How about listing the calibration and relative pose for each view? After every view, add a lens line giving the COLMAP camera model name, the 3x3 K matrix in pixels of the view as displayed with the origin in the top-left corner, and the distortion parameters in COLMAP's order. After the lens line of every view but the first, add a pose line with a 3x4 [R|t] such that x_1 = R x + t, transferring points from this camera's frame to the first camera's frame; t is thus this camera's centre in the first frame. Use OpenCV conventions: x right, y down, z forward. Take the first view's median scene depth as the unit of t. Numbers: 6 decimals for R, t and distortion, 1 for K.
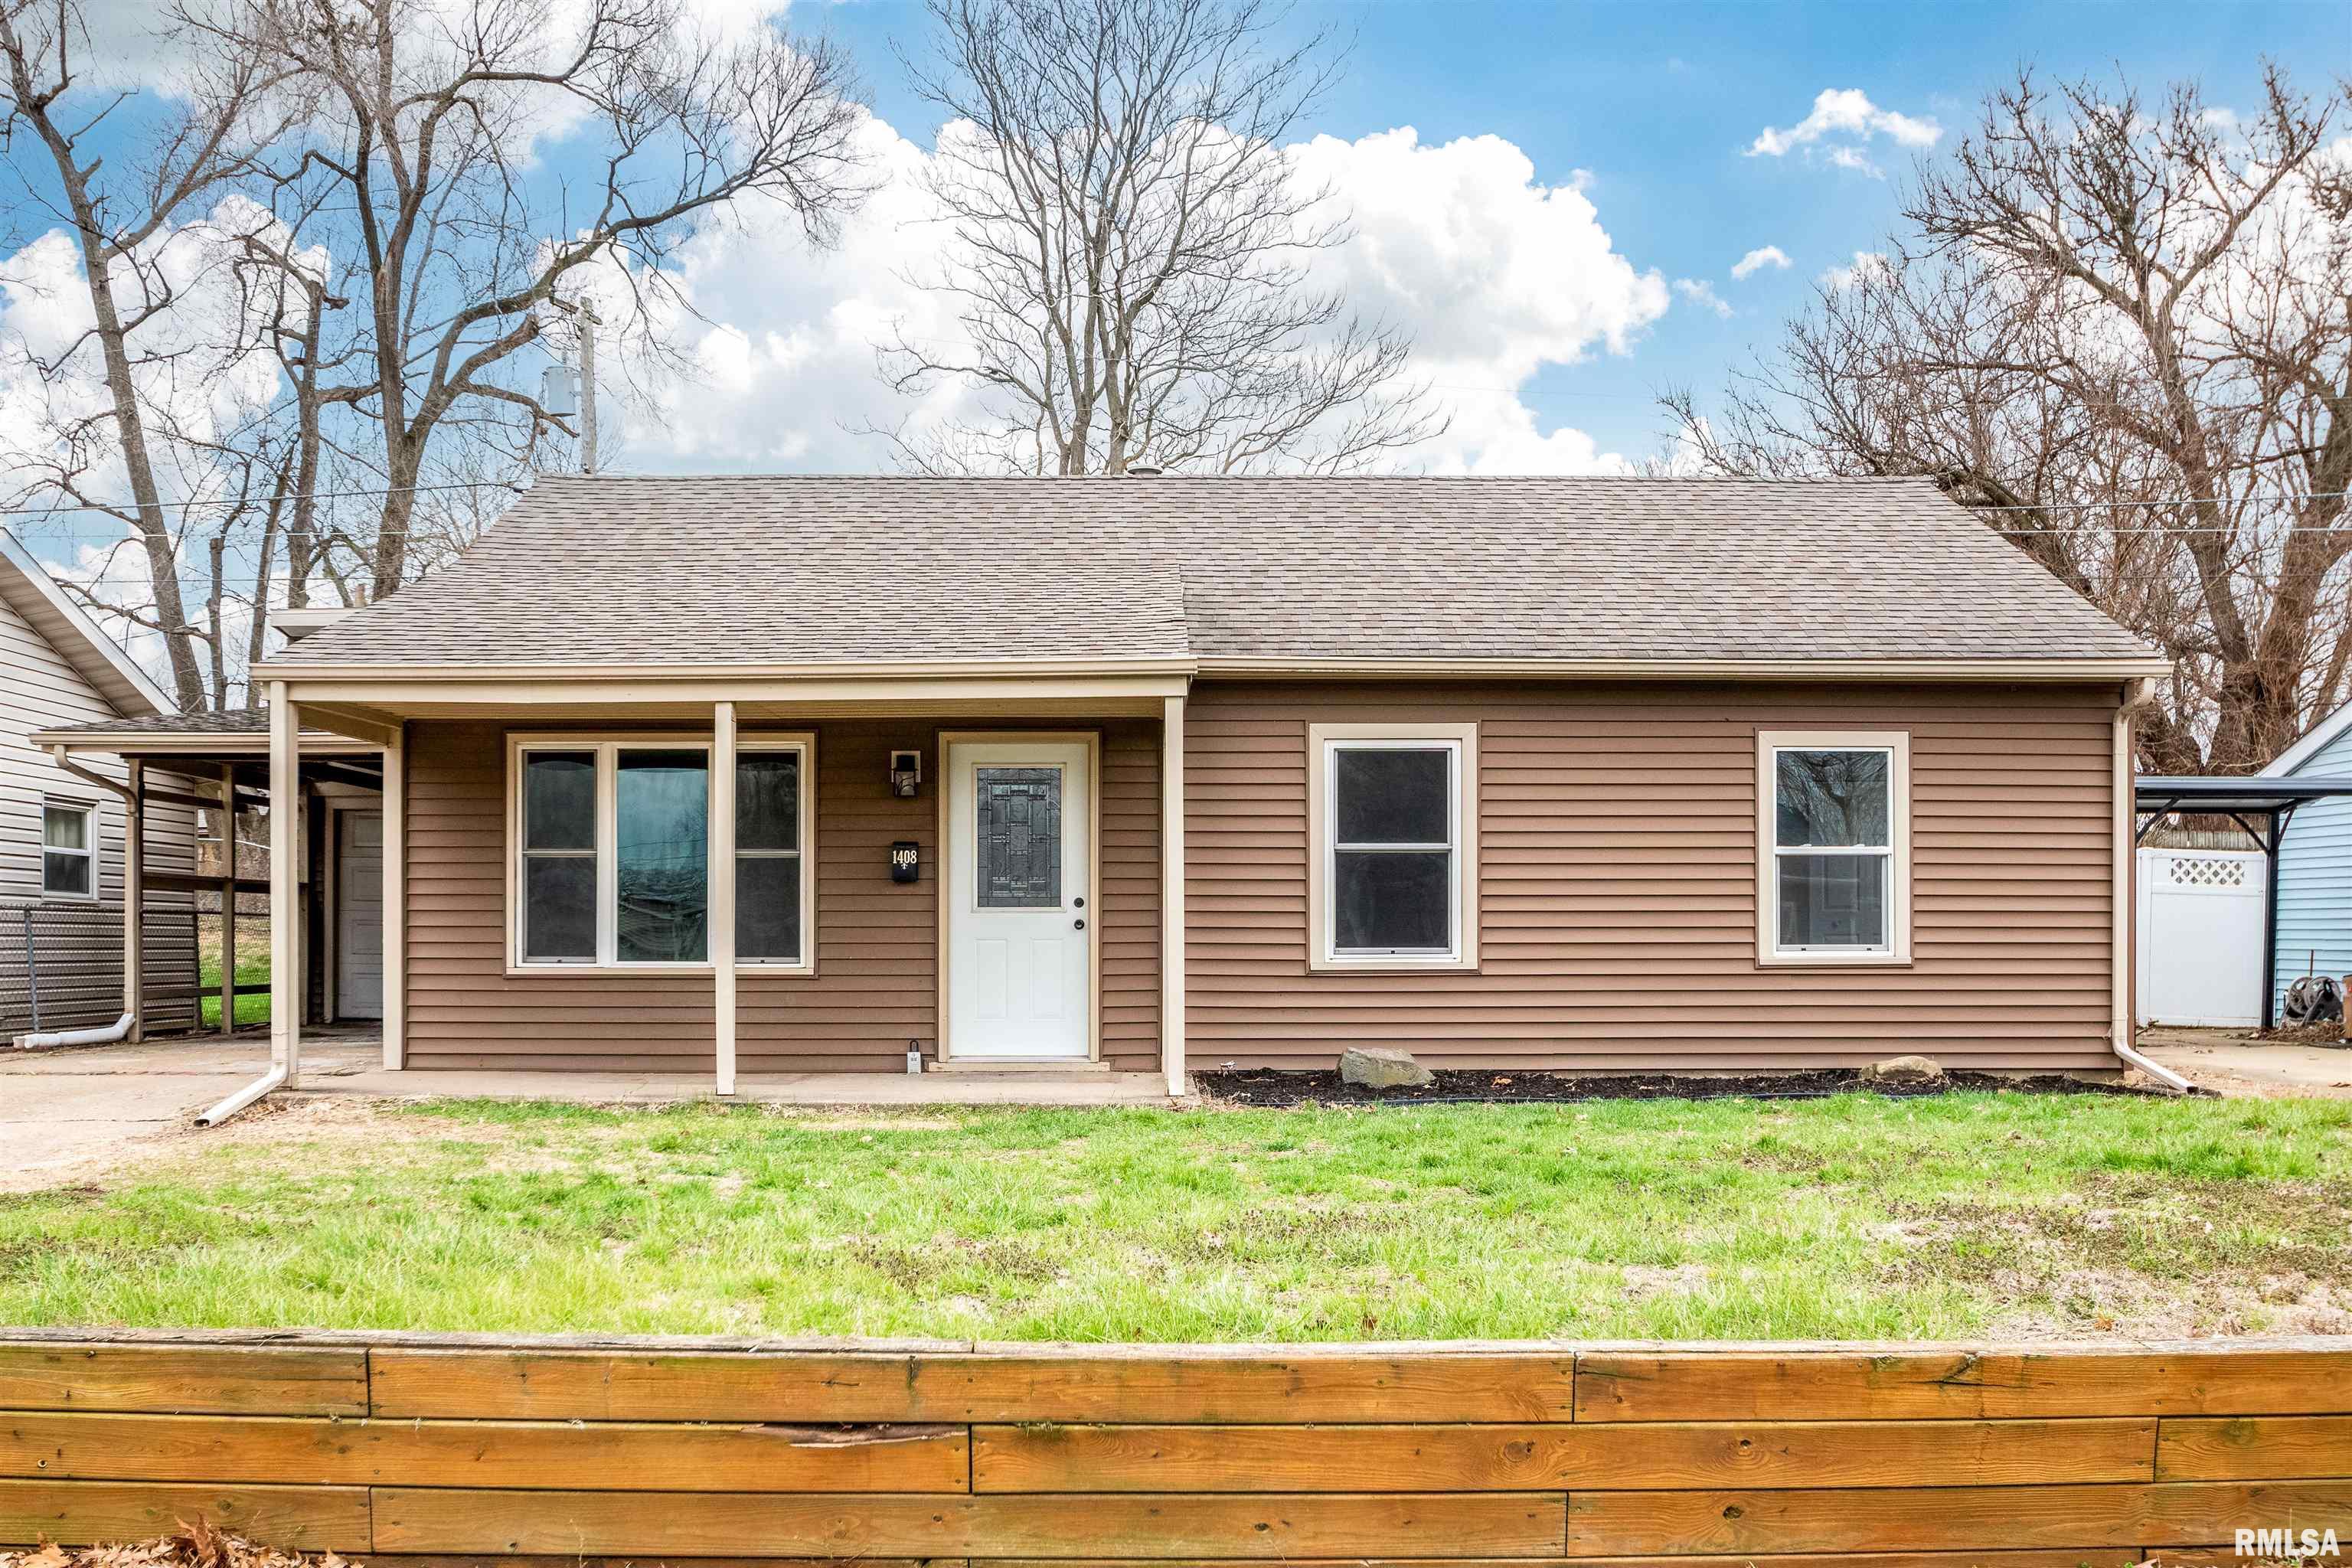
lens RADIAL K [[2105.2, 0, 1173.4], [0, 2105.2, 977.7], [0, 0, 1]] dist [-0.031766, -0.000912]
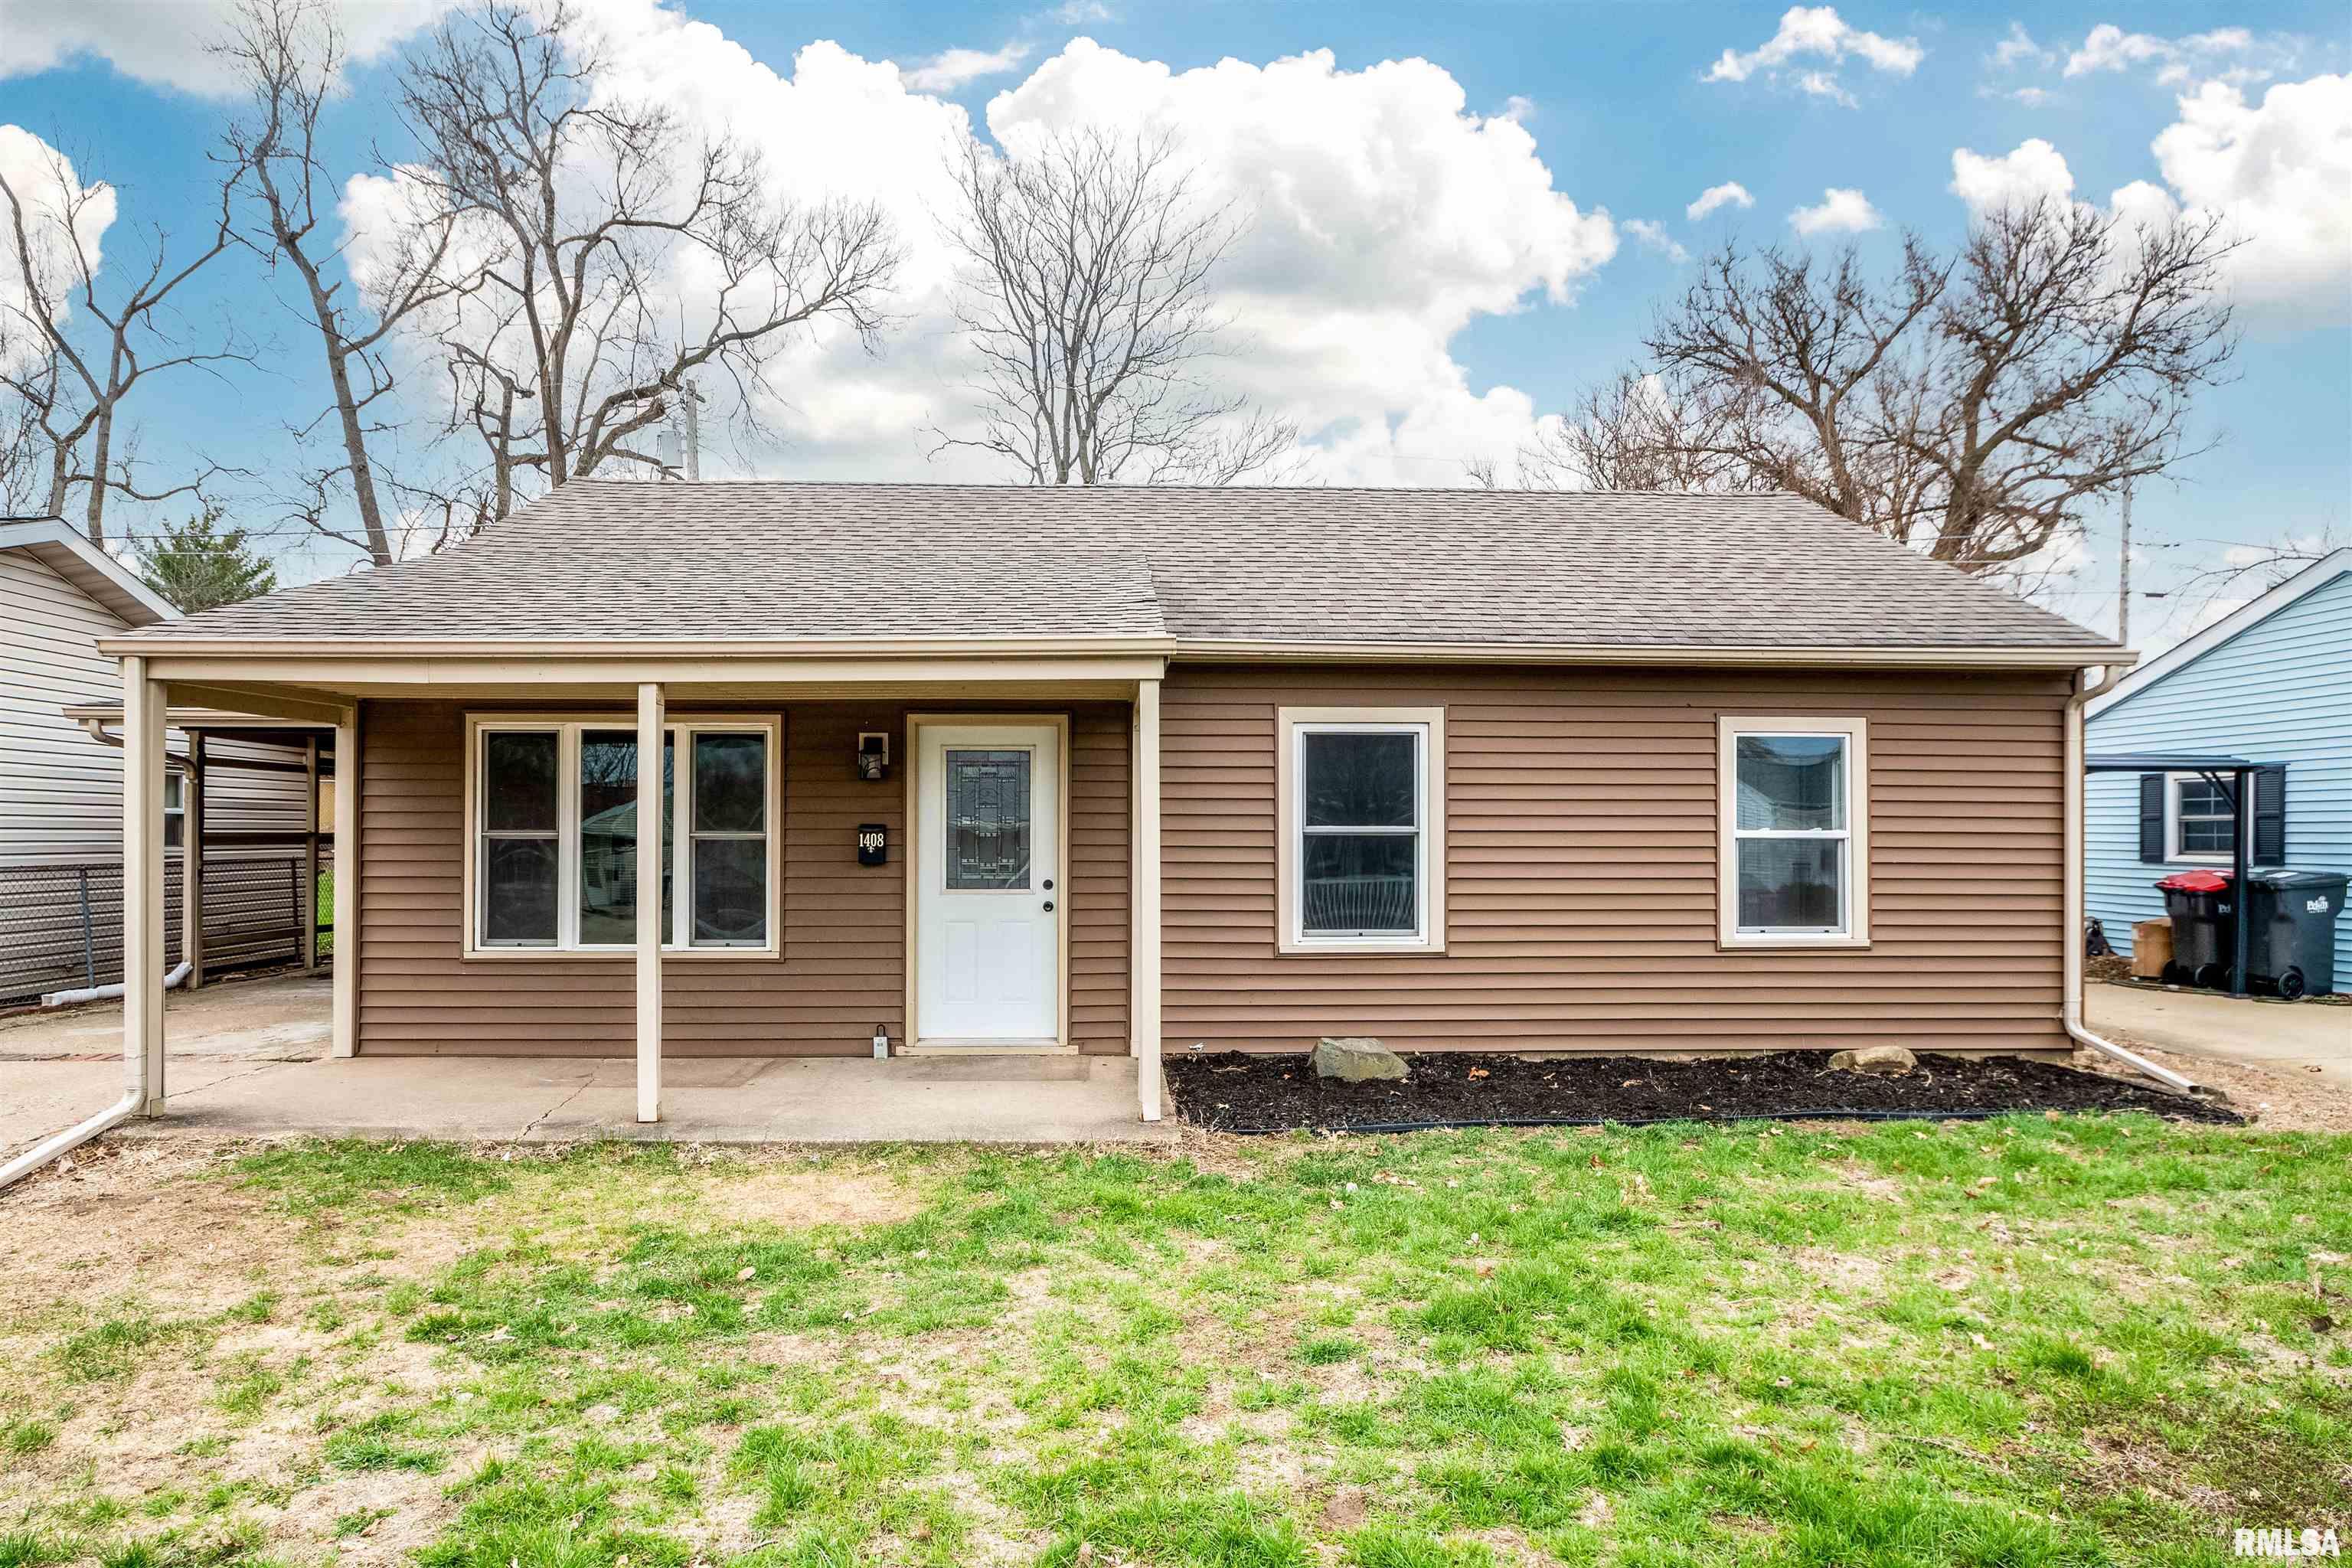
lens RADIAL K [[1328.1, 0, 1153.0], [0, 1328.1, 836.9], [0, 0, 1]] dist [-0.018124, -0.001220]
pose [[0.999711, 0.002346, 0.023928, -0.010100], [-0.001980, 0.999881, -0.015300, -0.048746], [-0.023961, 0.015249, 0.999597, 0.366771]]
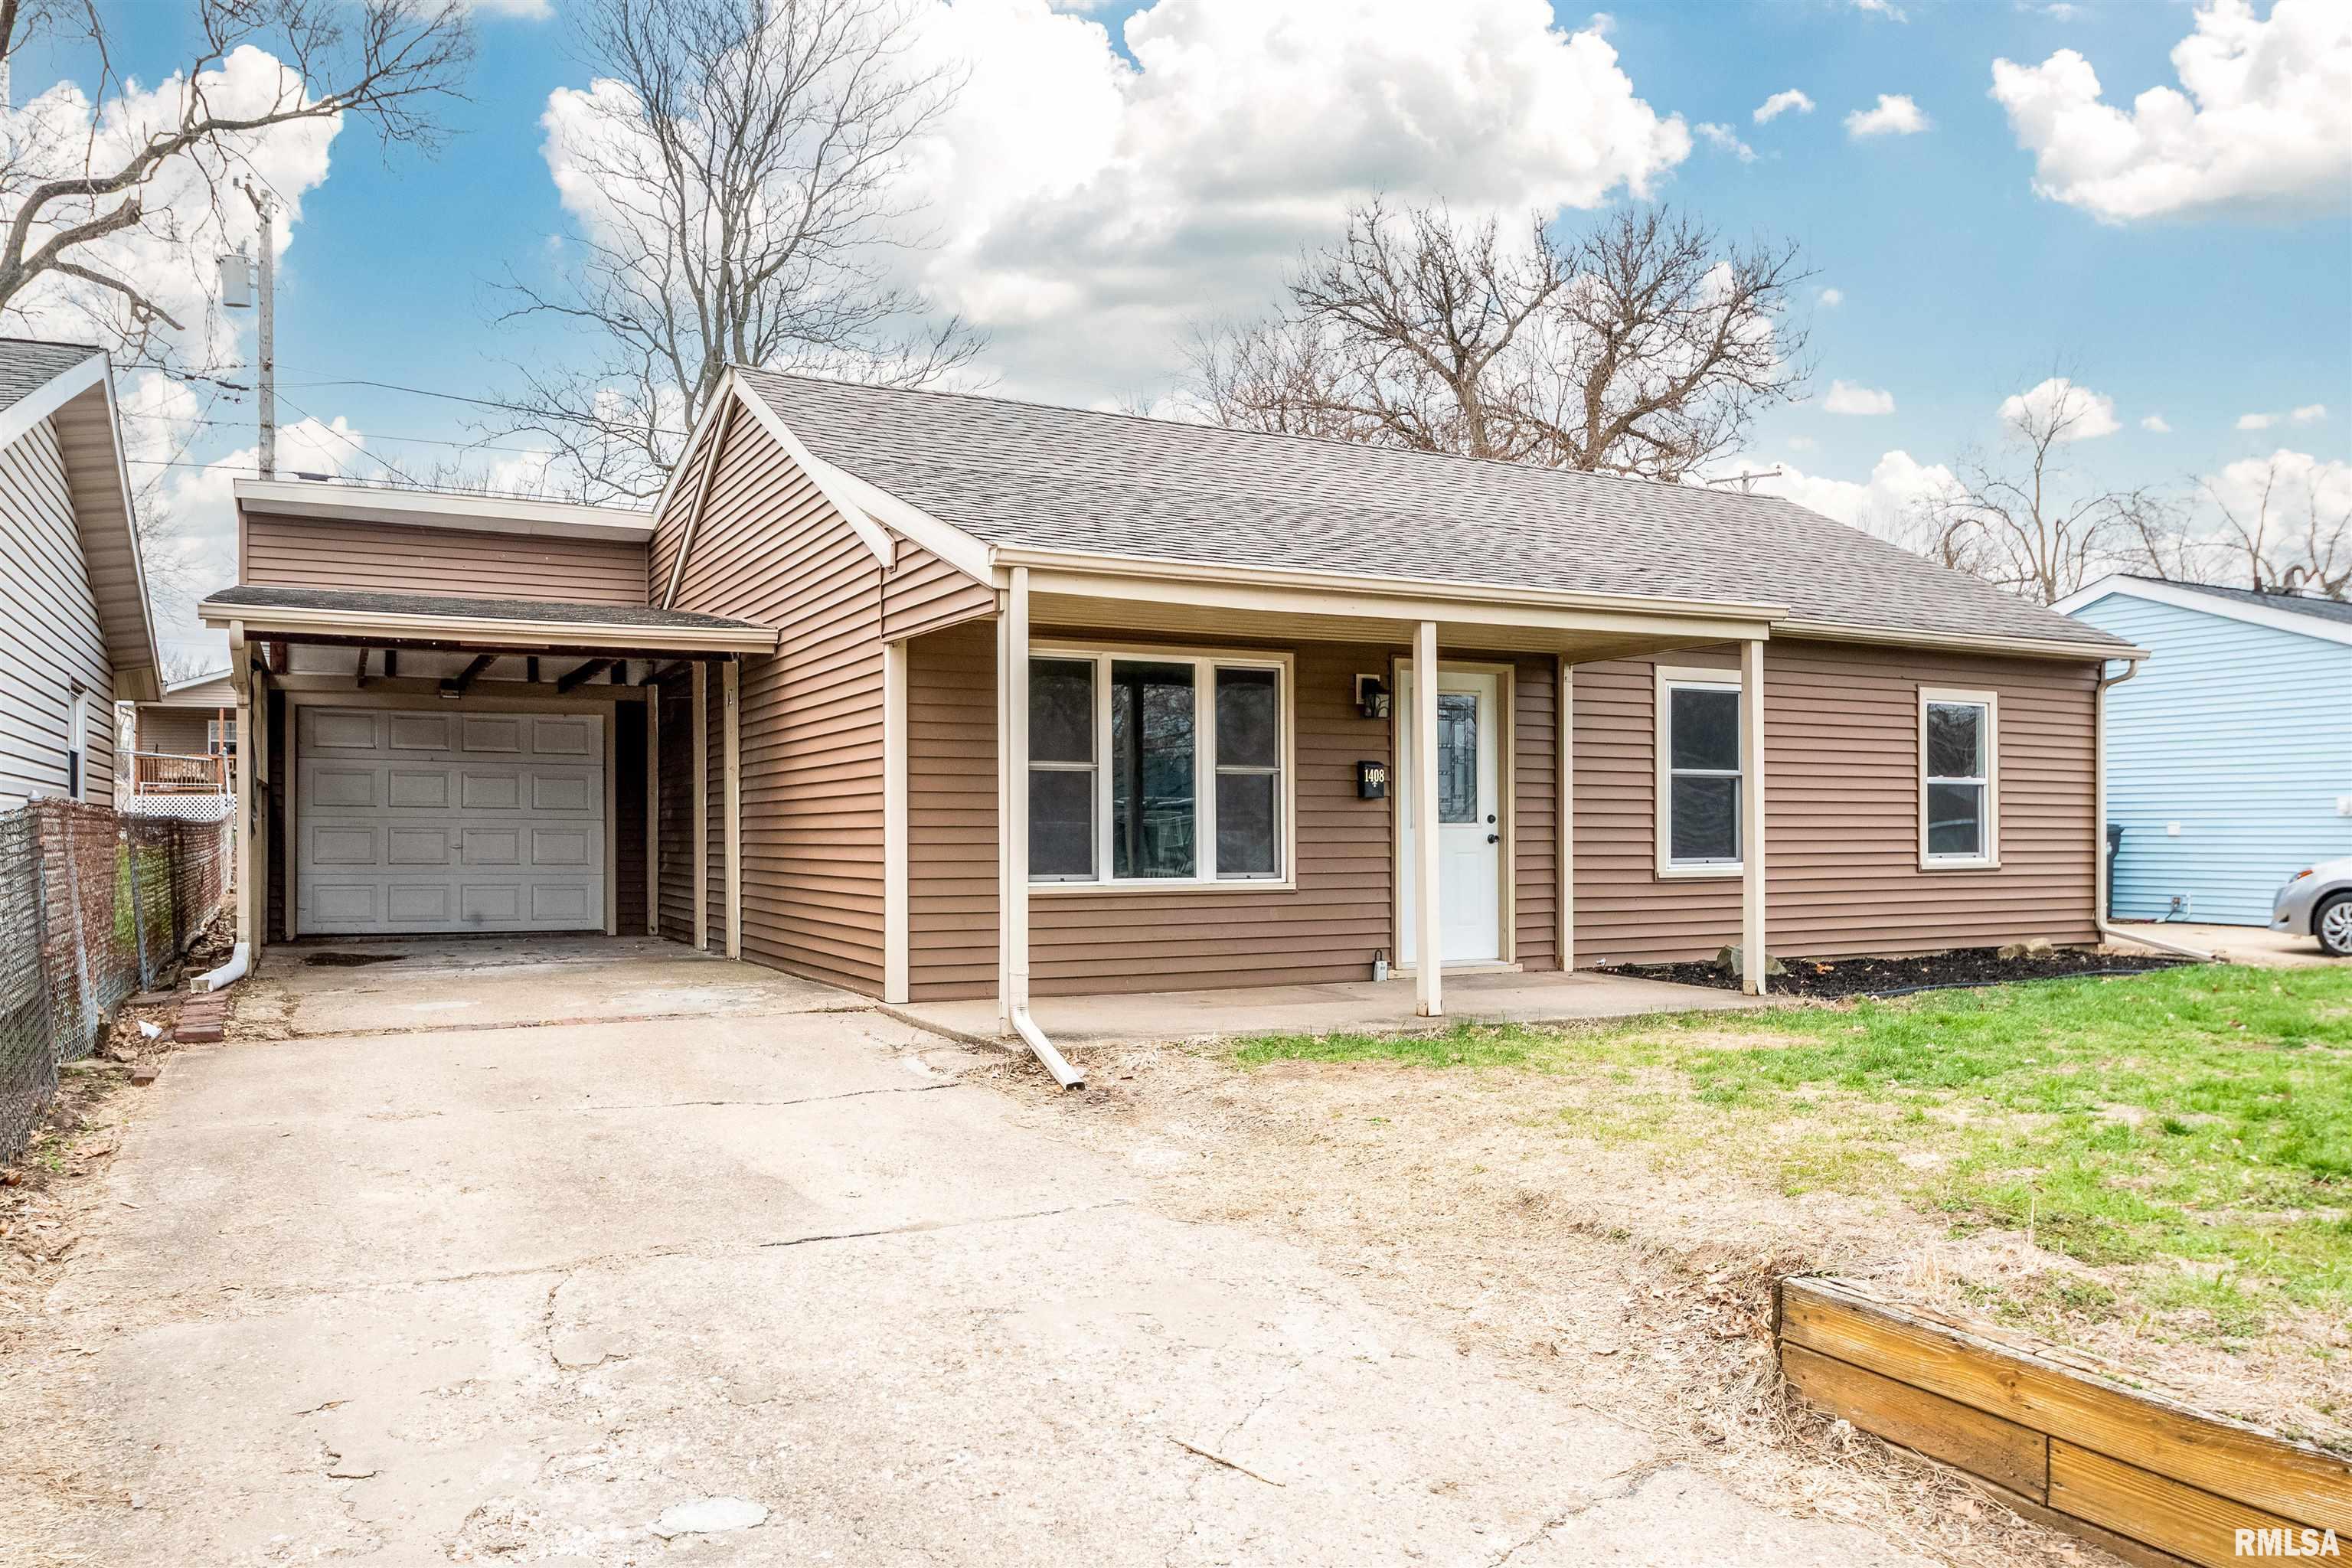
lens RADIAL K [[1660.7, 0, 1175.1], [0, 1660.7, 849.7], [0, 0, 1]] dist [-0.038268, -0.000775]
pose [[0.897604, -0.005593, 0.440766, -0.571067], [0.008095, 0.999960, -0.003795, -0.017883], [-0.440728, 0.006974, 0.897614, 0.297746]]
